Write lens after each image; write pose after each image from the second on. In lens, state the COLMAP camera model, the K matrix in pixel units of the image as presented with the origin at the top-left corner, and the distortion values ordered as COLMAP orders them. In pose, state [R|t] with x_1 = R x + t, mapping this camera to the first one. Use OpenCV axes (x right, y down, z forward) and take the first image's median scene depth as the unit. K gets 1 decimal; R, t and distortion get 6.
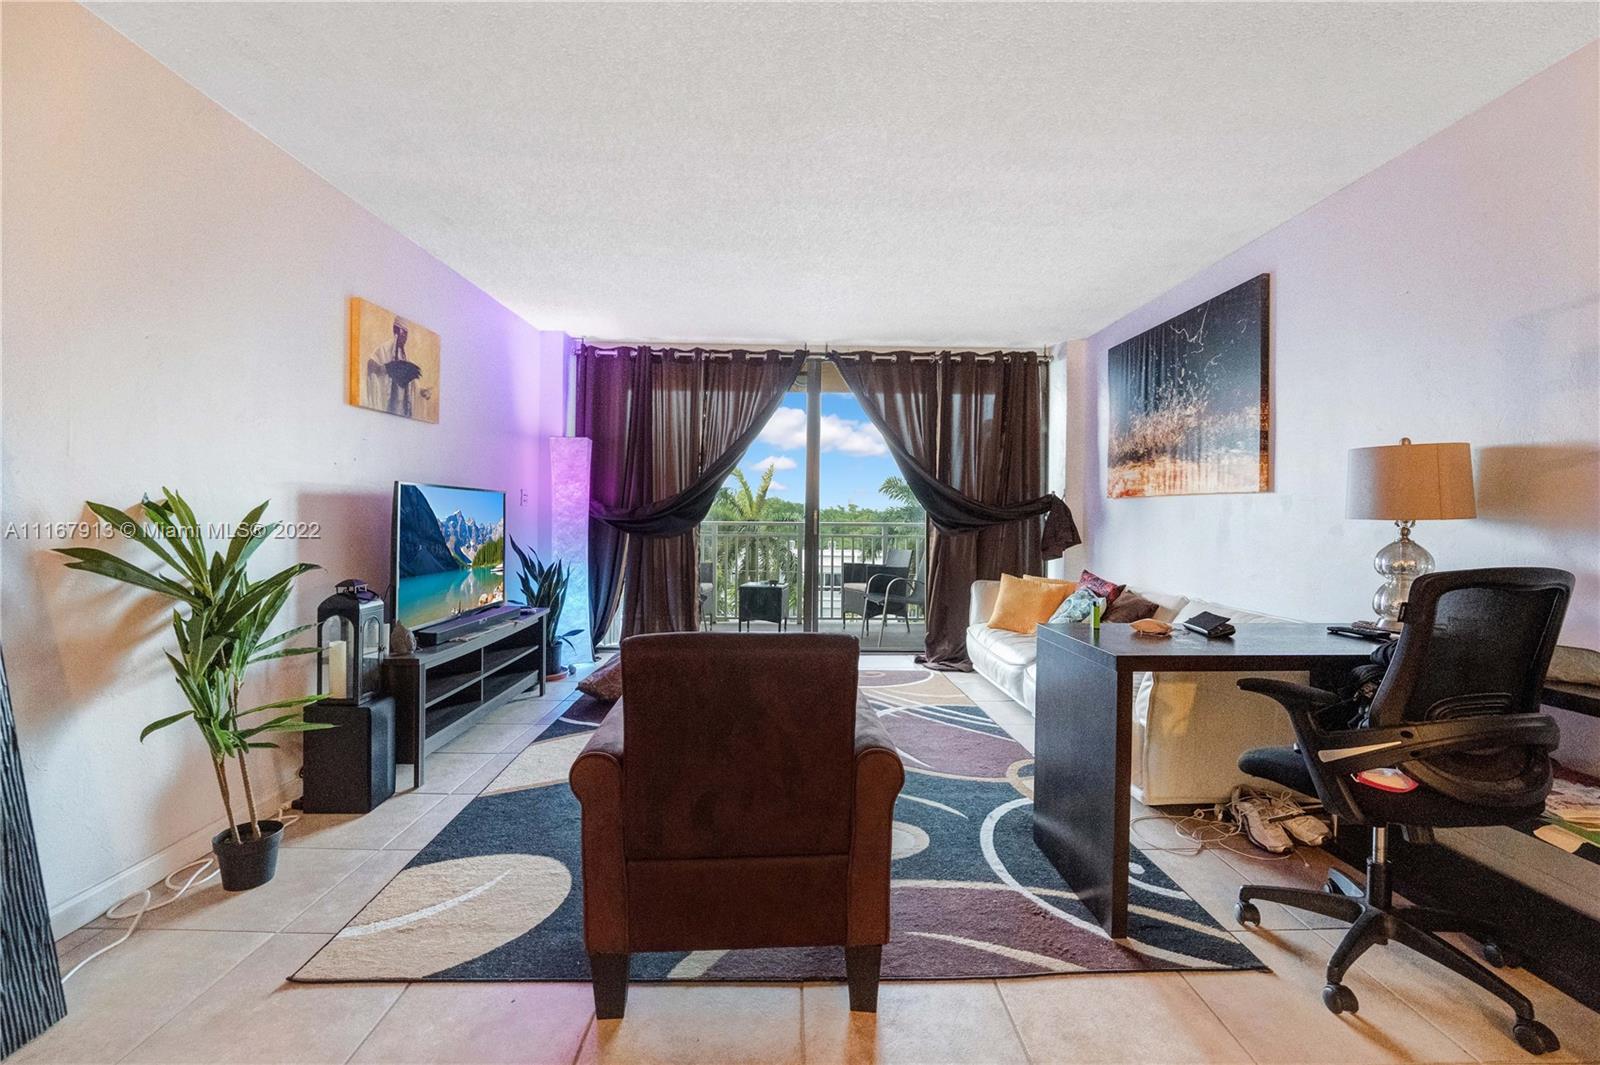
lens RADIAL K [[679.0, 0, 797.0], [0, 679.0, 513.6], [0, 0, 1]] dist [-0.024810, -0.000127]
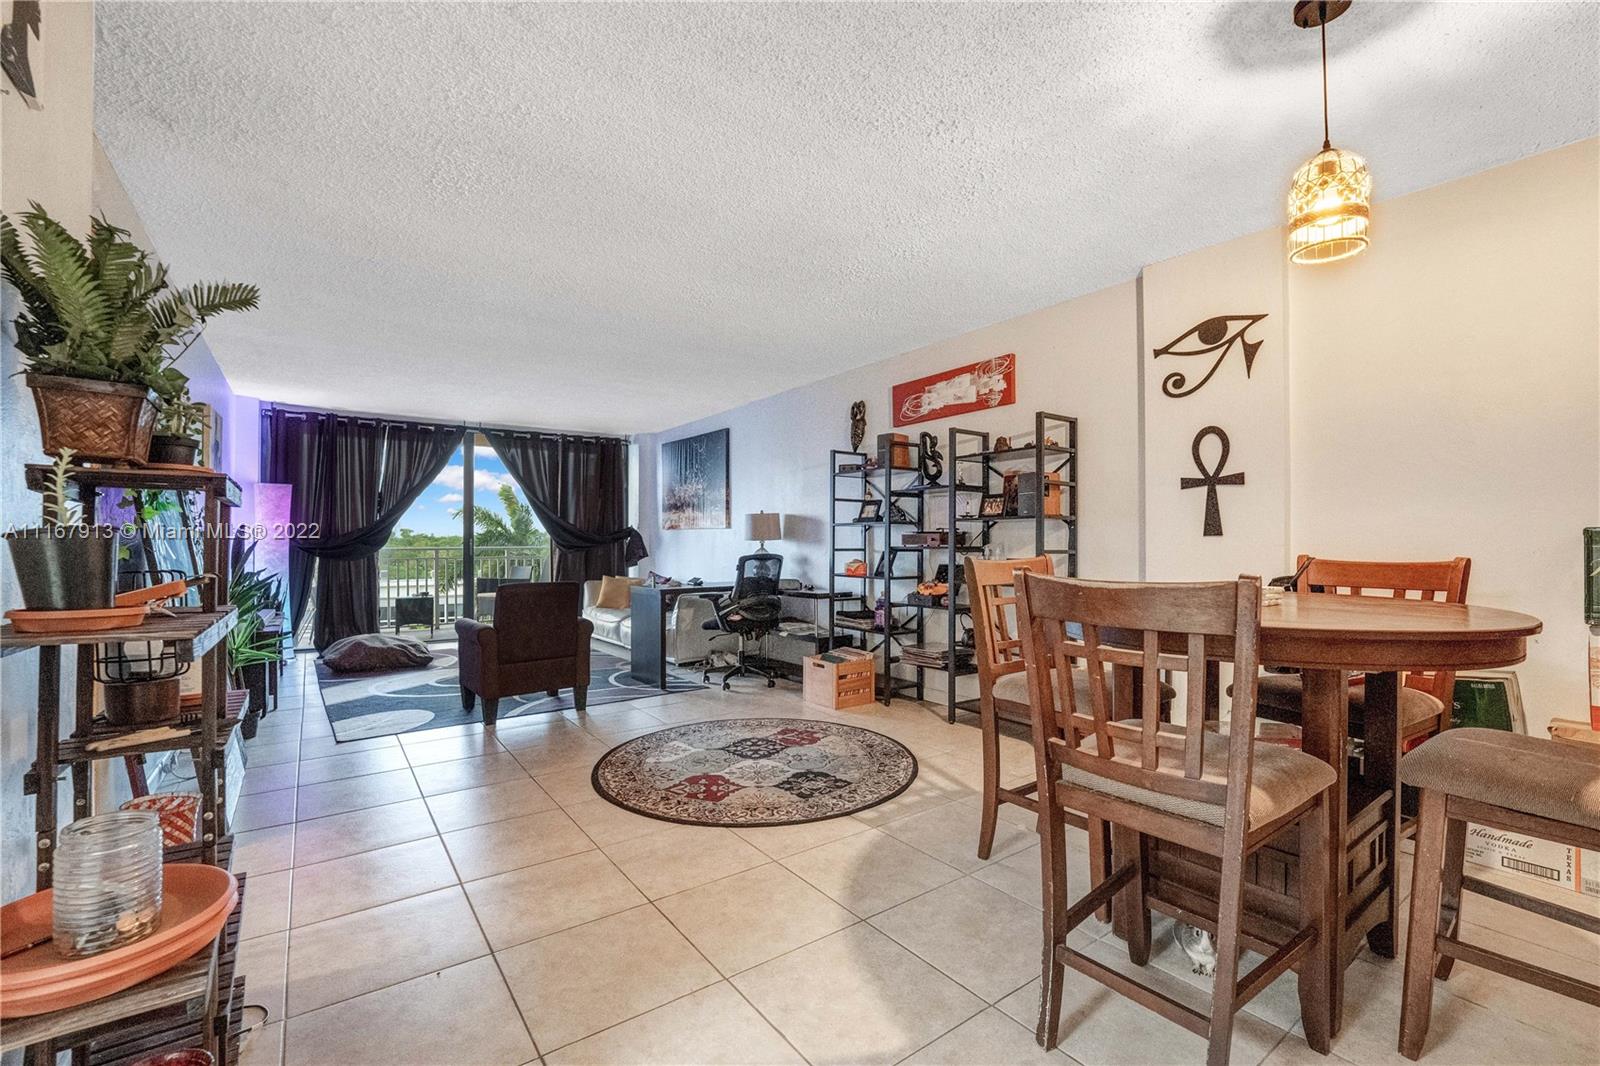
lens RADIAL K [[682.0, 0, 788.9], [0, 682.0, 538.1], [0, 0, 1]] dist [-0.017580, -0.006700]
pose [[0.824444, -0.010411, 0.565848, -0.302496], [0.009880, 0.999943, 0.004003, -0.005650], [-0.565858, 0.002291, 0.824500, -0.721868]]
